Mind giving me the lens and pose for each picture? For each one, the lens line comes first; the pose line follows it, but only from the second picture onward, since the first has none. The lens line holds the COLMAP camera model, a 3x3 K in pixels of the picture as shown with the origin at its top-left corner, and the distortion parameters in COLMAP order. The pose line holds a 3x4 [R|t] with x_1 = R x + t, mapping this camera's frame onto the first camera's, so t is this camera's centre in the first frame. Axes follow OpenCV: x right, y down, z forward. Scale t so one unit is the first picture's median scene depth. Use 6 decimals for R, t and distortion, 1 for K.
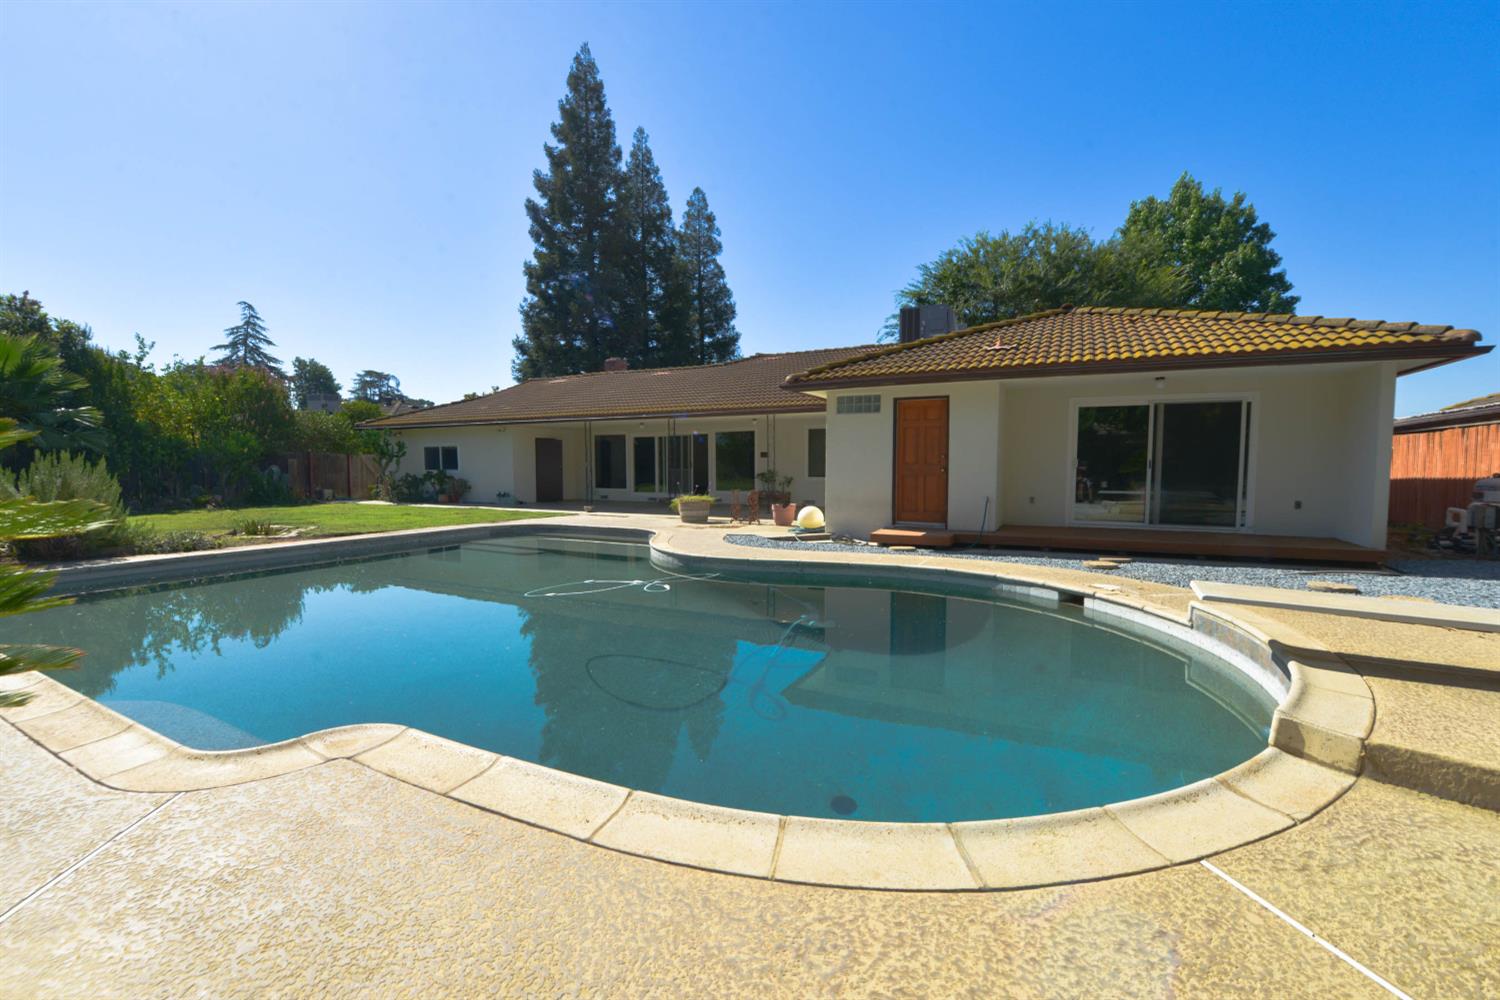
lens RADIAL K [[632.1, 0, 749.8], [0, 632.1, 503.6], [0, 0, 1]] dist [-0.011619, -0.005493]
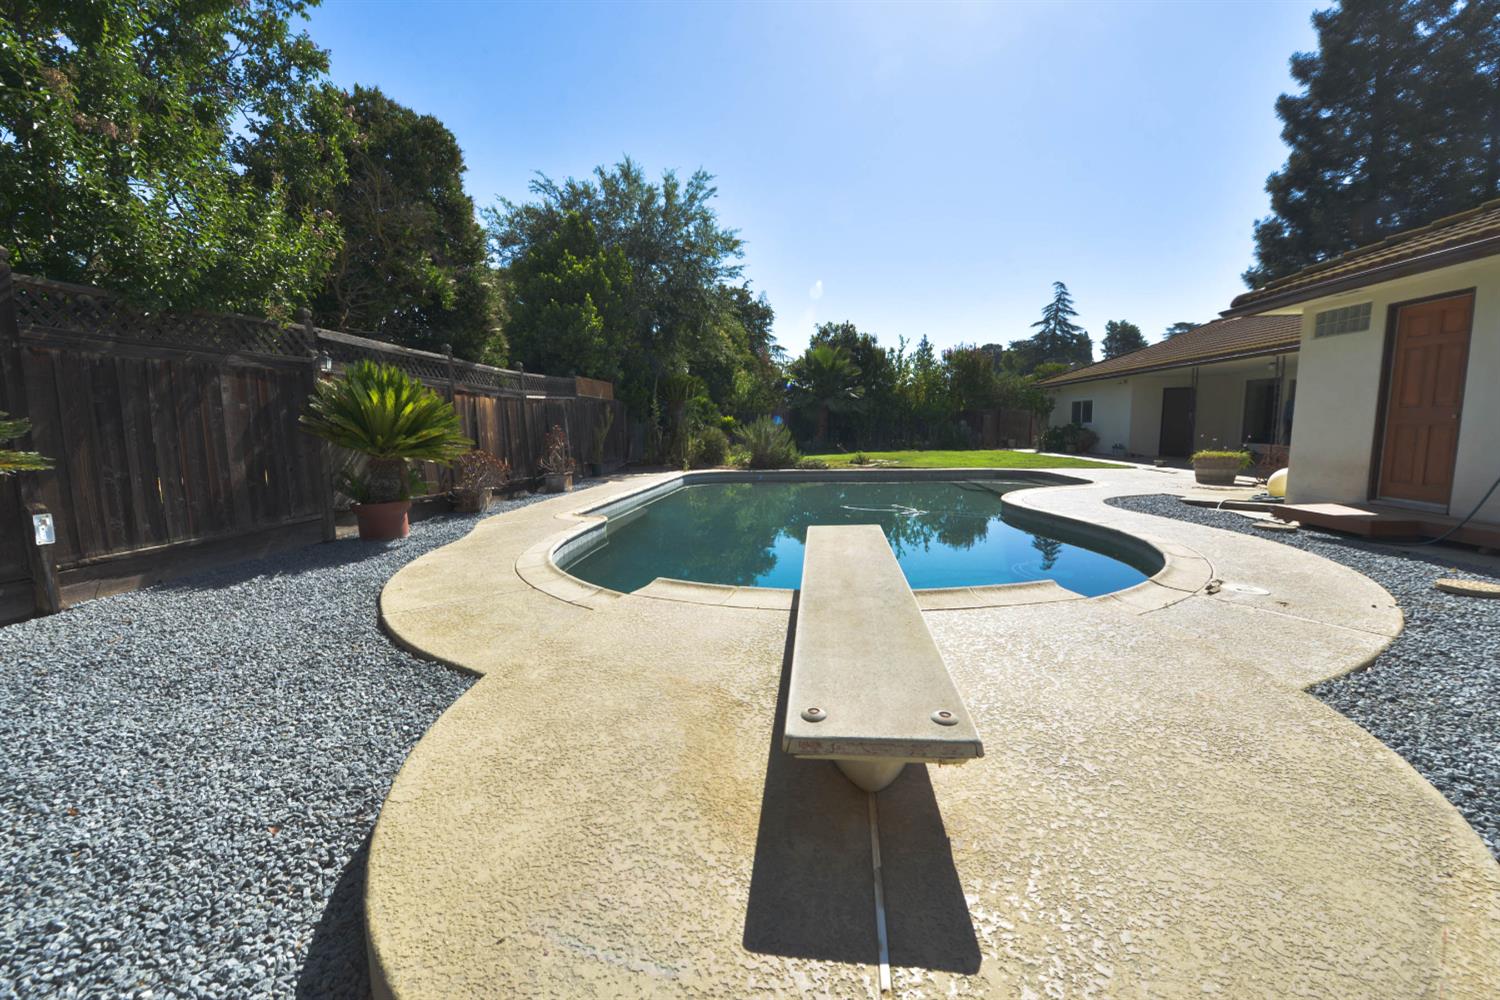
lens RADIAL K [[607.7, 0, 757.7], [0, 607.7, 506.0], [0, 0, 1]] dist [-0.009231, -0.003922]
pose [[0.383139, 0.115985, -0.916380, 0.221764], [-0.040683, 0.993241, 0.108704, -0.001230], [0.922794, -0.004368, 0.385268, 0.067061]]
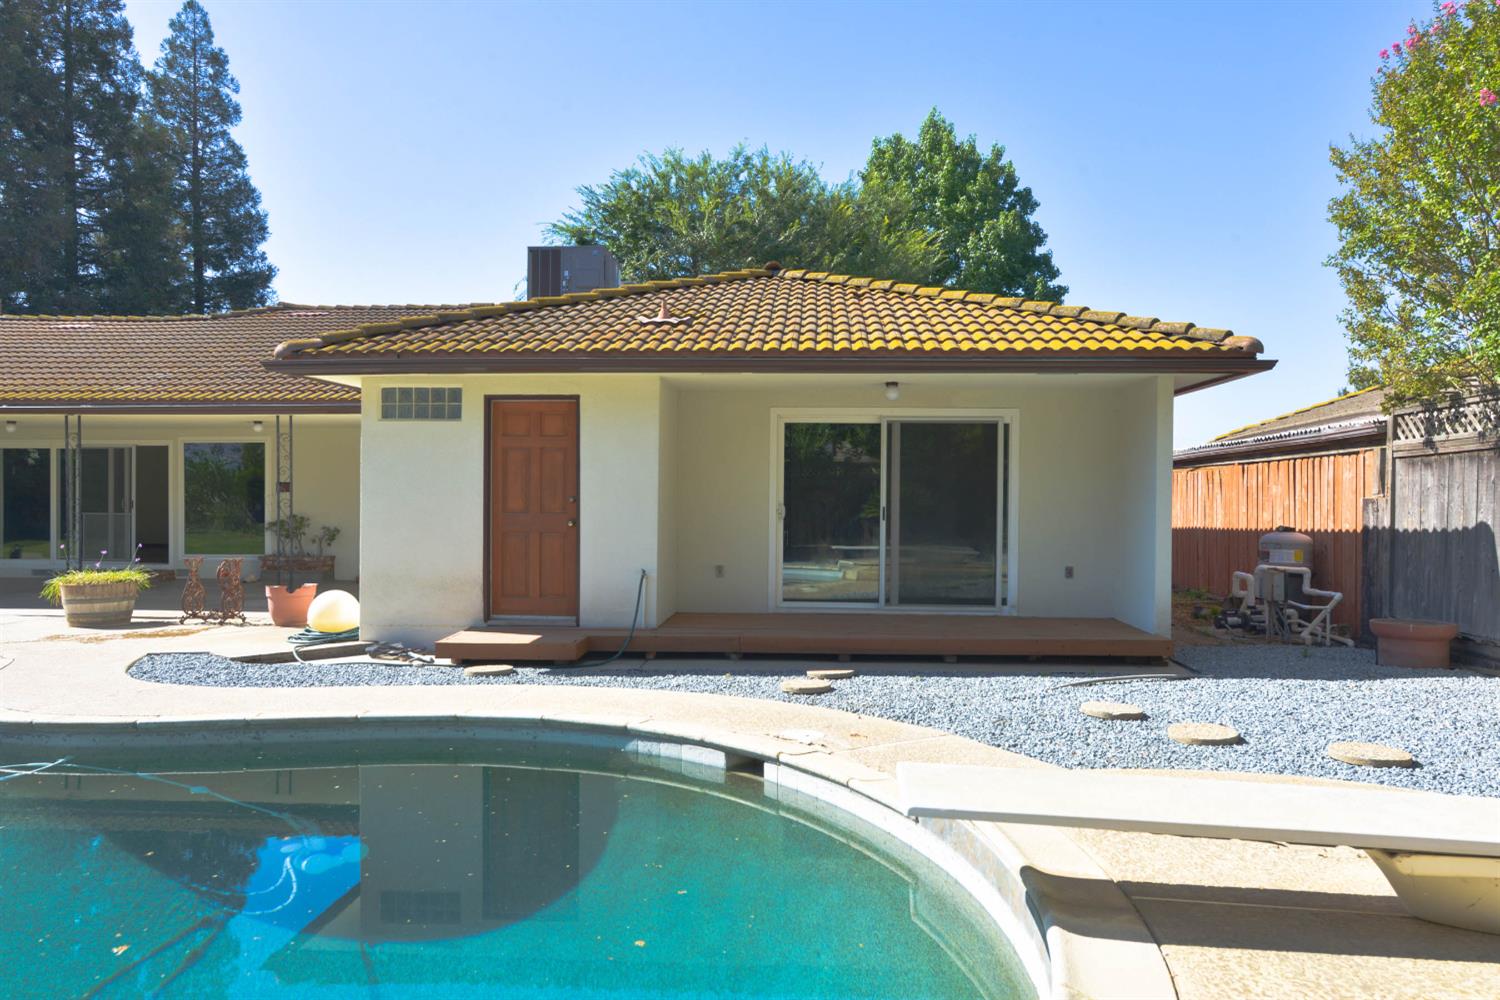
lens RADIAL K [[1001.0, 0, 754.2], [0, 1001.0, 498.9], [0, 0, 1]] dist [0.002763, -0.000389]
pose [[0.917131, 0.005415, 0.398549, 0.036719], [0.018617, 0.998235, -0.056402, -0.008127], [-0.398151, 0.059148, 0.915411, 0.037460]]
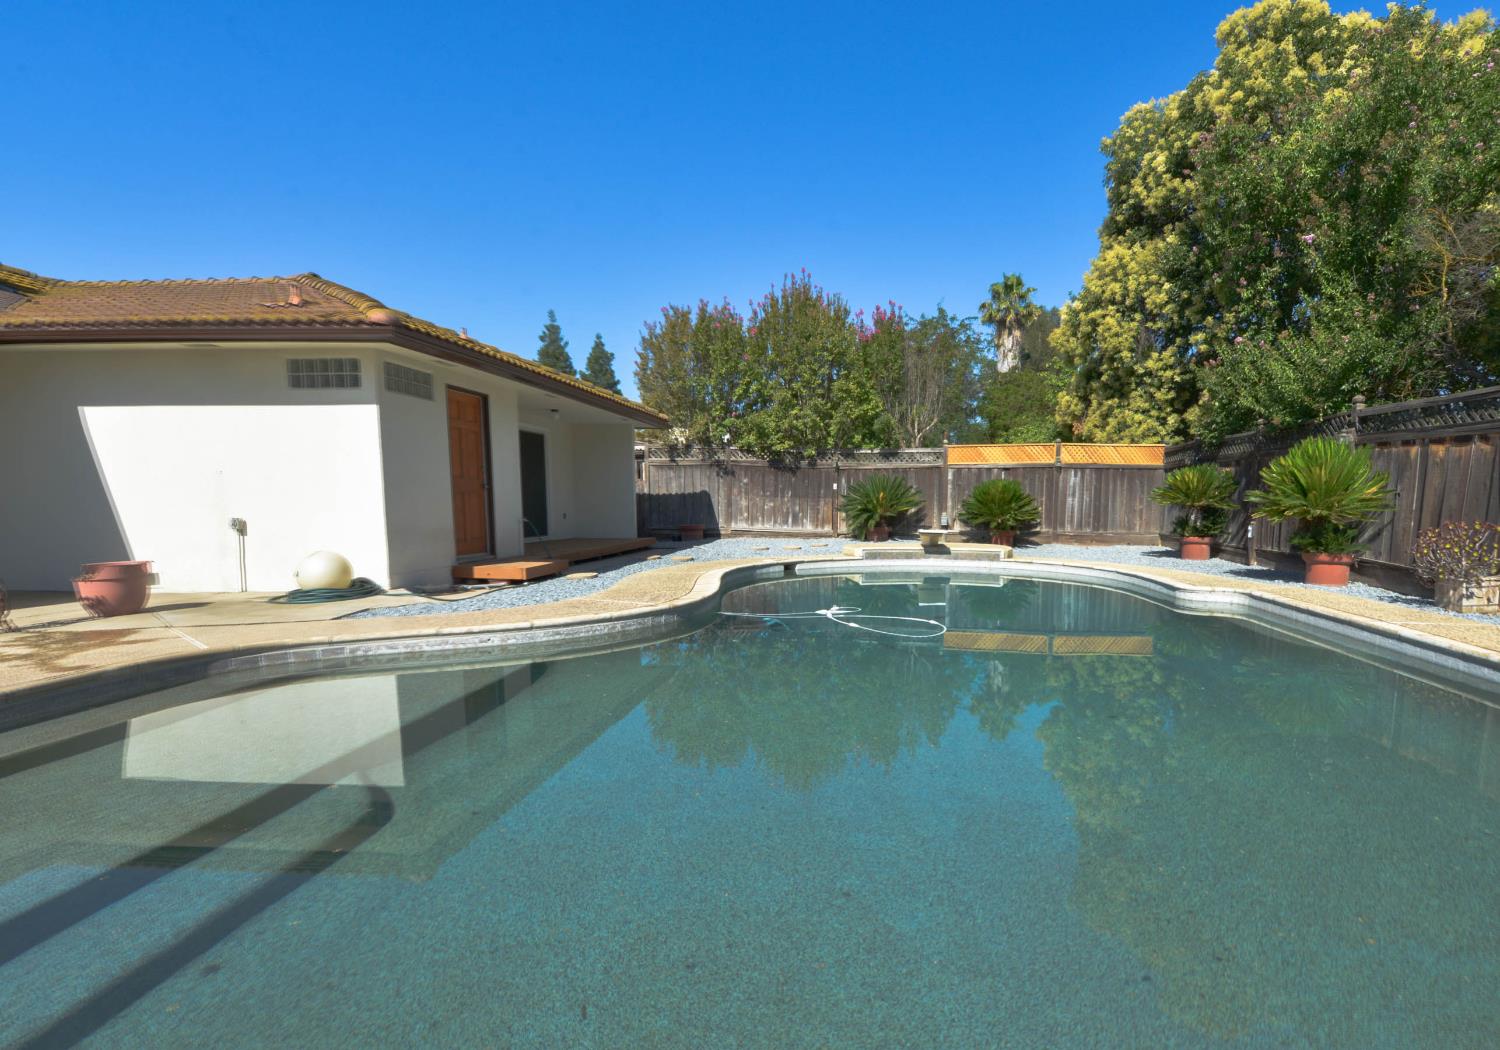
lens RADIAL K [[709.8, 0, 874.0], [0, 709.8, 587.1], [0, 0, 1]] dist [-0.016376, -0.000660]
pose [[-0.436442, -0.111422, 0.892807, -0.284113], [0.047122, 0.988110, 0.146351, -0.013319], [-0.898498, 0.105944, -0.426002, 0.365338]]
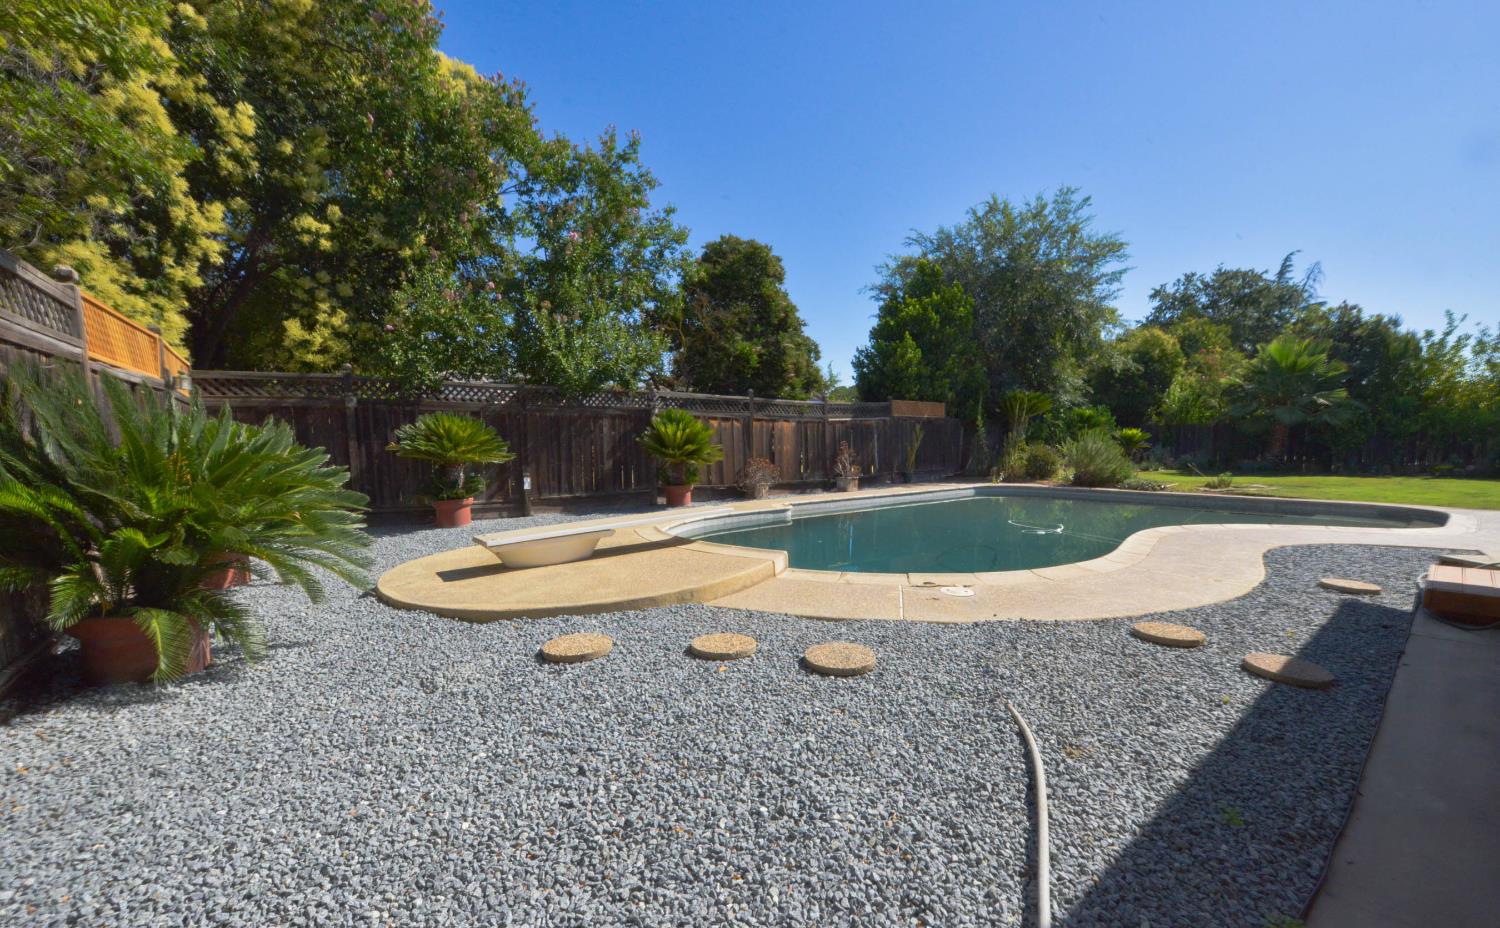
lens RADIAL K [[606.1, 0, 764.1], [0, 606.1, 497.8], [0, 0, 1]] dist [-0.001056, -0.005875]
pose [[-0.388048, 0.092043, -0.917031, 0.316888], [-0.047358, 0.991695, 0.119577, -0.016583], [0.920421, 0.089830, -0.380467, 0.248275]]
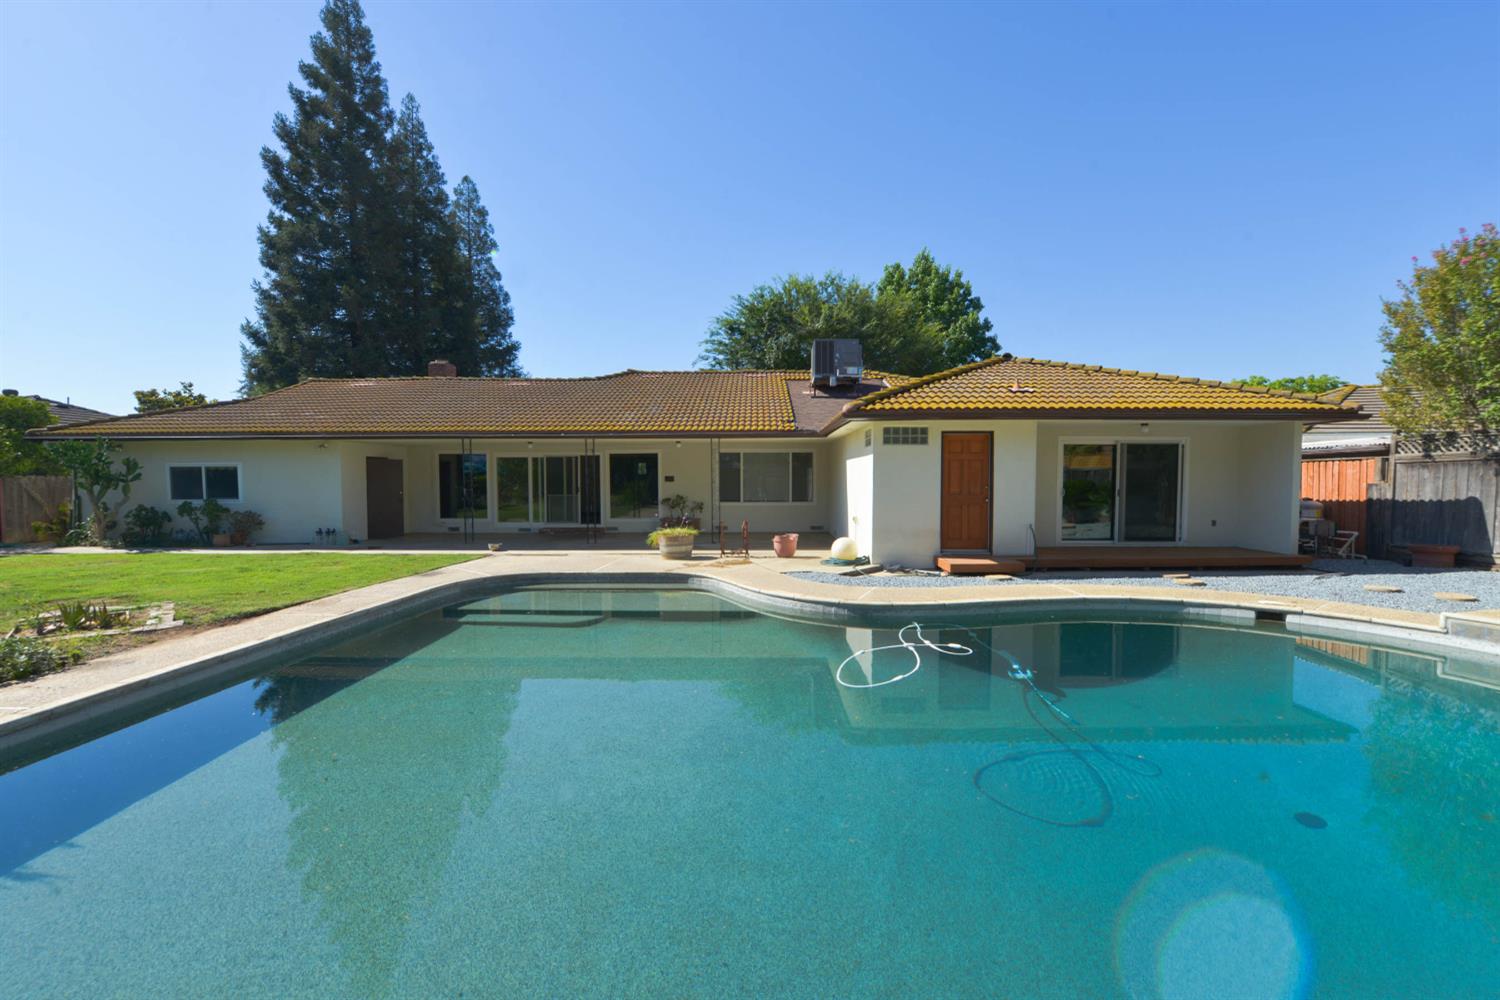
lens RADIAL K [[616.2, 0, 752.3], [0, 616.2, 503.6], [0, 0, 1]] dist [-0.012837, -0.004502]
pose [[0.896100, -0.018561, 0.443463, -0.197669], [0.029077, 0.999434, -0.016924, -0.015811], [-0.442898, 0.028060, 0.896133, 0.092077]]
